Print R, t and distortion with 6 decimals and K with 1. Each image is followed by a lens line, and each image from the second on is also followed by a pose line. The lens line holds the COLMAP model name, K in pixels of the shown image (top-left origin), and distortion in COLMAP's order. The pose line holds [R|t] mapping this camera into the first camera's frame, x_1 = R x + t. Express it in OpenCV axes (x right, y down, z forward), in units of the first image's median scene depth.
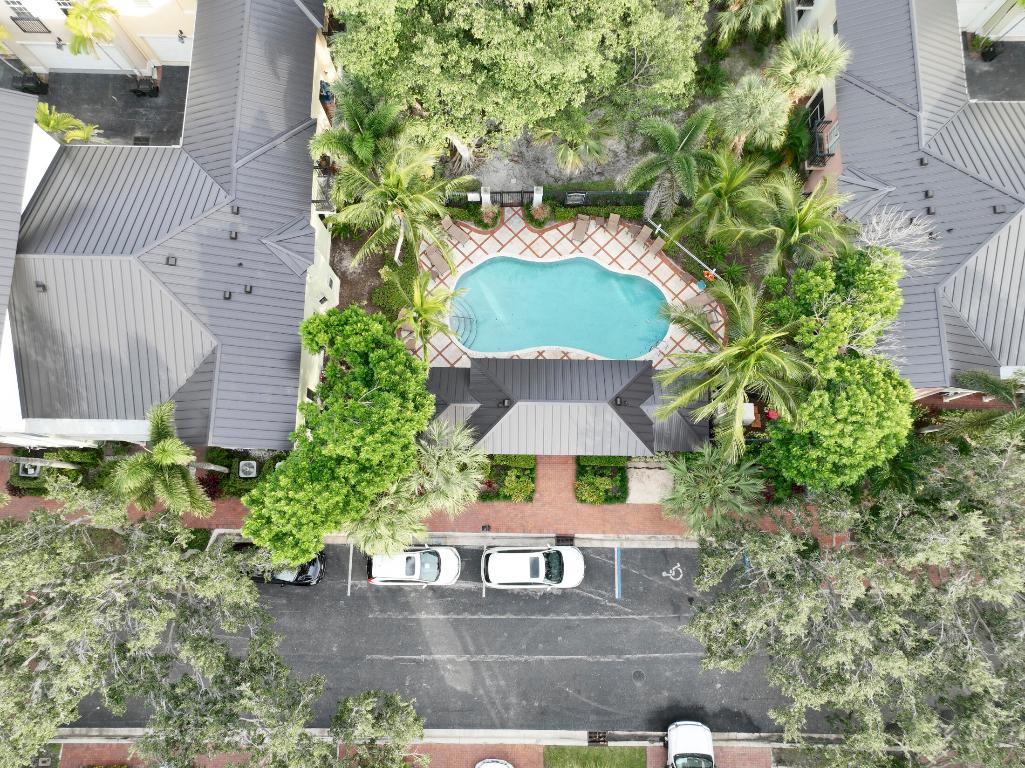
lens RADIAL K [[716.5, 0, 514.6], [0, 716.5, 383.6], [0, 0, 1]] dist [-0.006693, 0.007880]
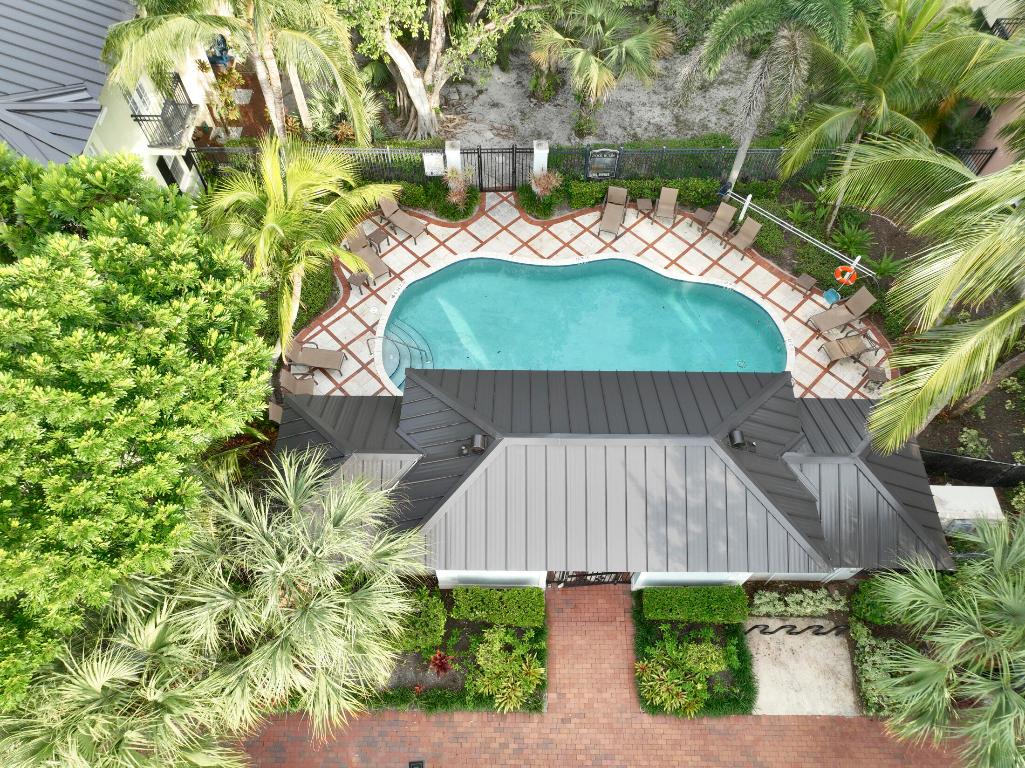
lens RADIAL K [[716.5, 0, 514.7], [0, 716.5, 384.0], [0, 0, 1]] dist [-0.006693, 0.007880]
pose [[0.999979, -0.005720, 0.002970, 0.008173], [0.006390, 0.940165, -0.340659, 0.118970], [-0.000844, 0.340670, 0.940182, 0.491706]]
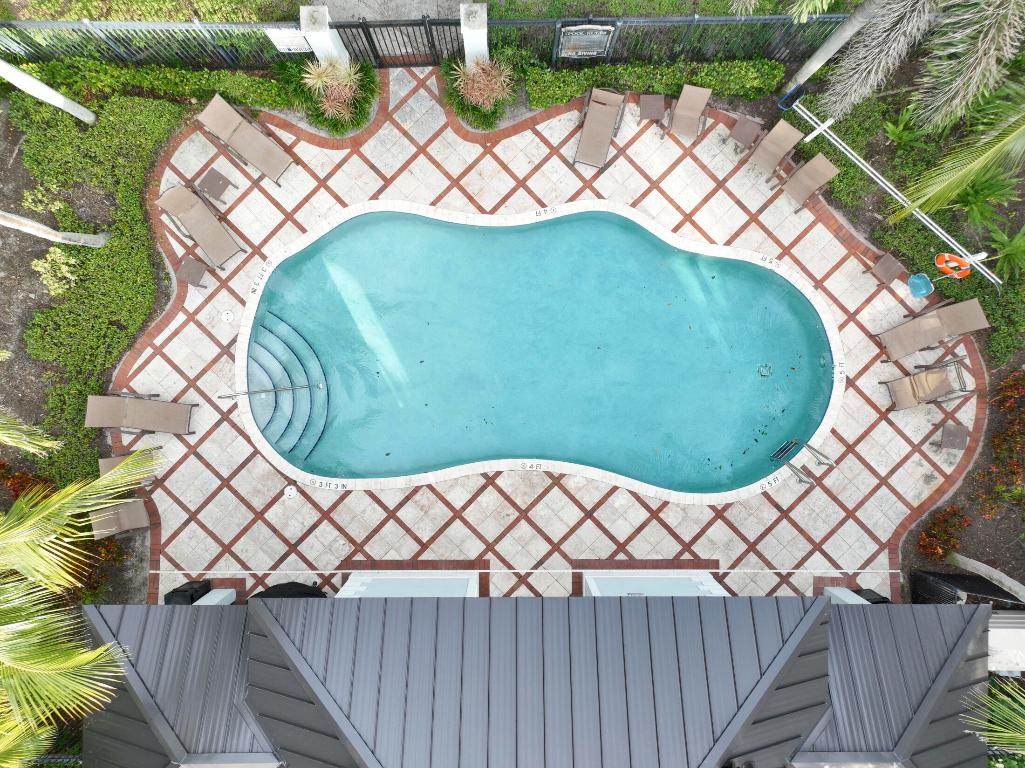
lens RADIAL K [[716.5, 0, 509.3], [0, 716.5, 386.4], [0, 0, 1]] dist [-0.006693, 0.007880]
pose [[0.999935, -0.011373, 0.000862, 0.045948], [0.010979, 0.980270, 0.197360, -0.162514], [-0.003090, -0.197337, 0.980331, 0.625580]]
